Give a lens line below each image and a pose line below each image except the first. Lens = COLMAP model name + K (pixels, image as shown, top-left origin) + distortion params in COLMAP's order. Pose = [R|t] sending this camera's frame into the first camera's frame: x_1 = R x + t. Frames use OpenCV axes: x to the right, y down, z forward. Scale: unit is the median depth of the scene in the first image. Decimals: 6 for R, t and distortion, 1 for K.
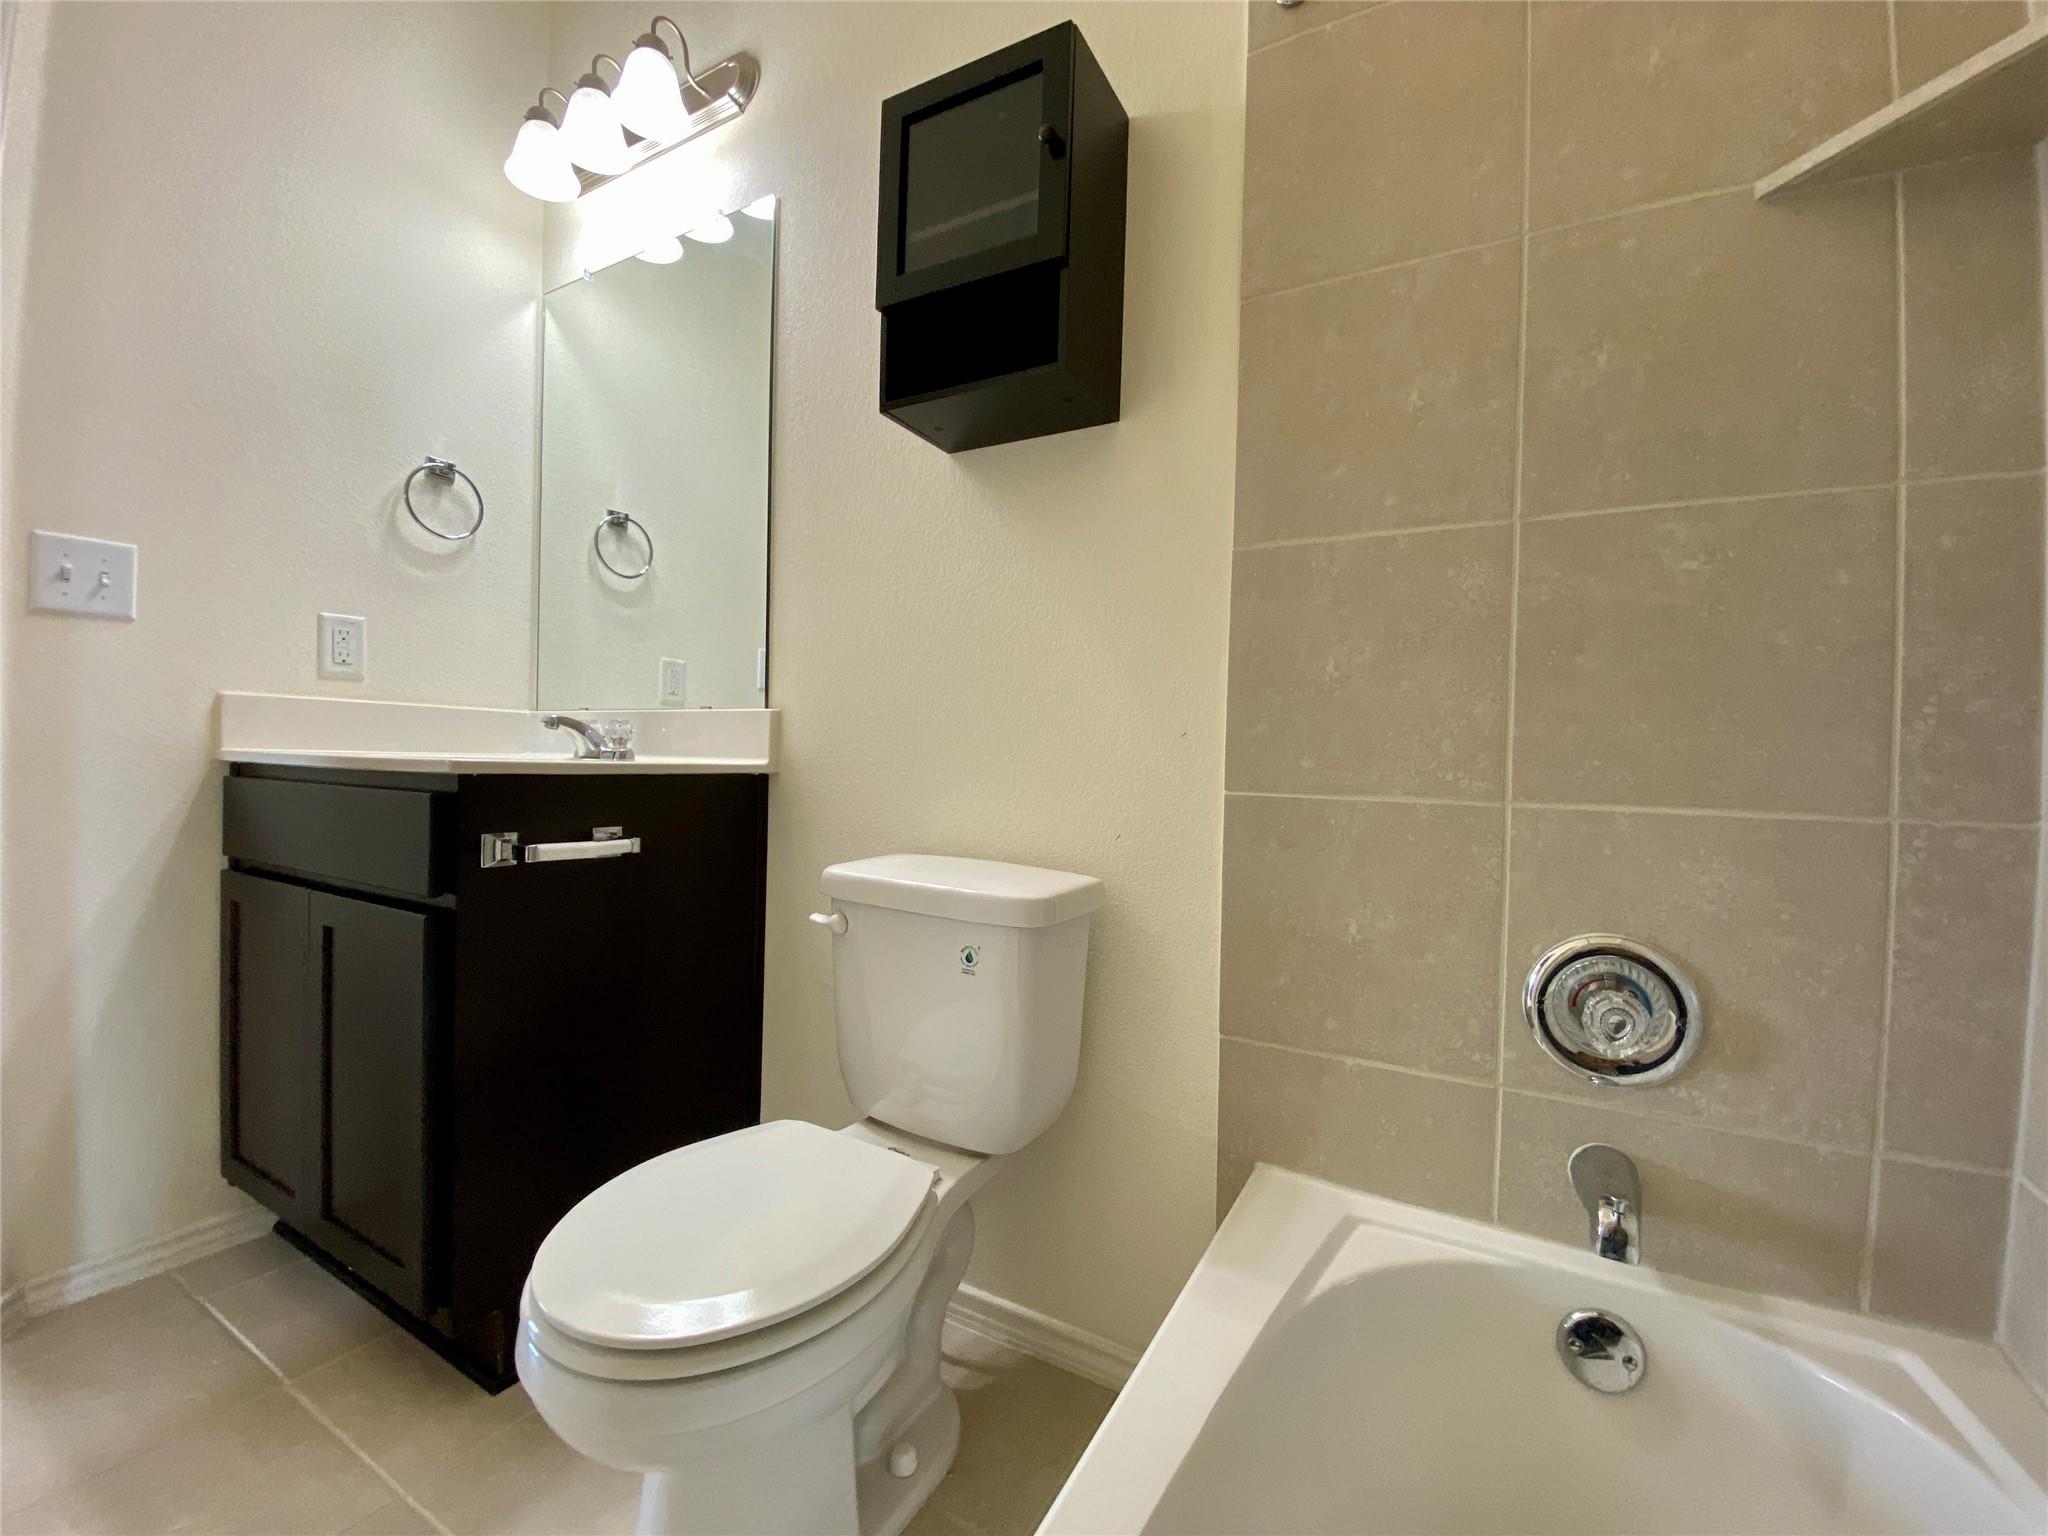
lens RADIAL K [[826.8, 0, 1024.0], [0, 826.8, 768.0], [0, 0, 1]] dist [0.030734, -0.027883]
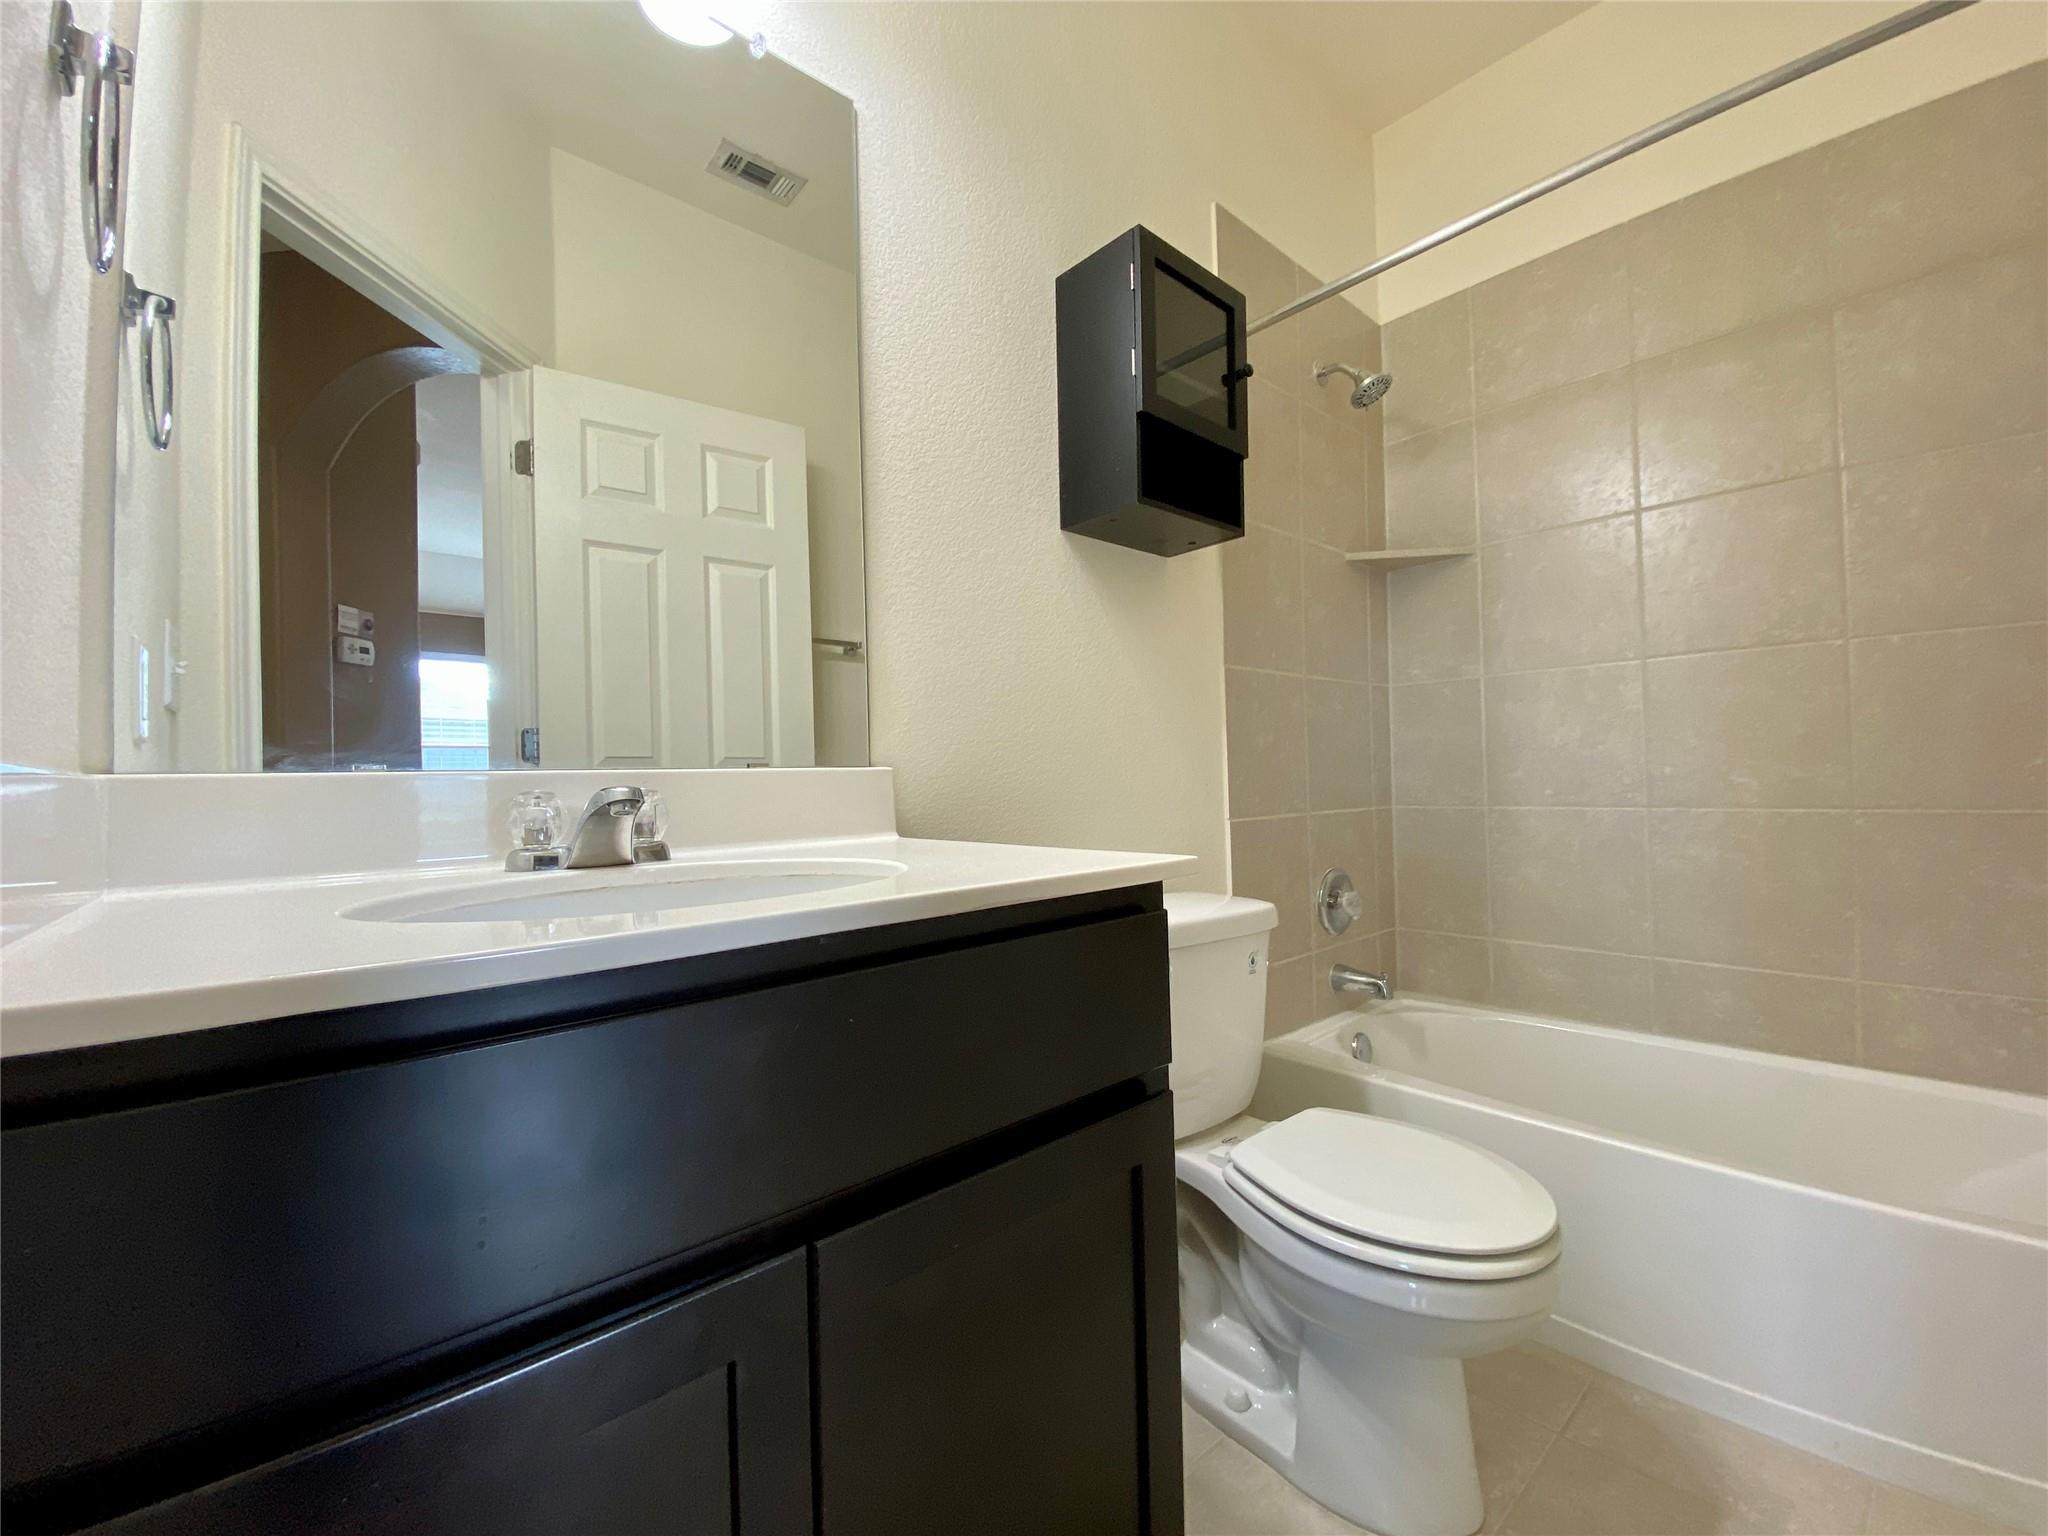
lens RADIAL K [[826.8, 0, 1024.0], [0, 826.8, 768.0], [0, 0, 1]] dist [0.030734, -0.027883]
pose [[0.323984, -0.019811, 0.945855, -1.398327], [0.034166, 0.999374, 0.009229, -0.101875], [-0.945445, 0.029326, 0.324458, 0.881252]]
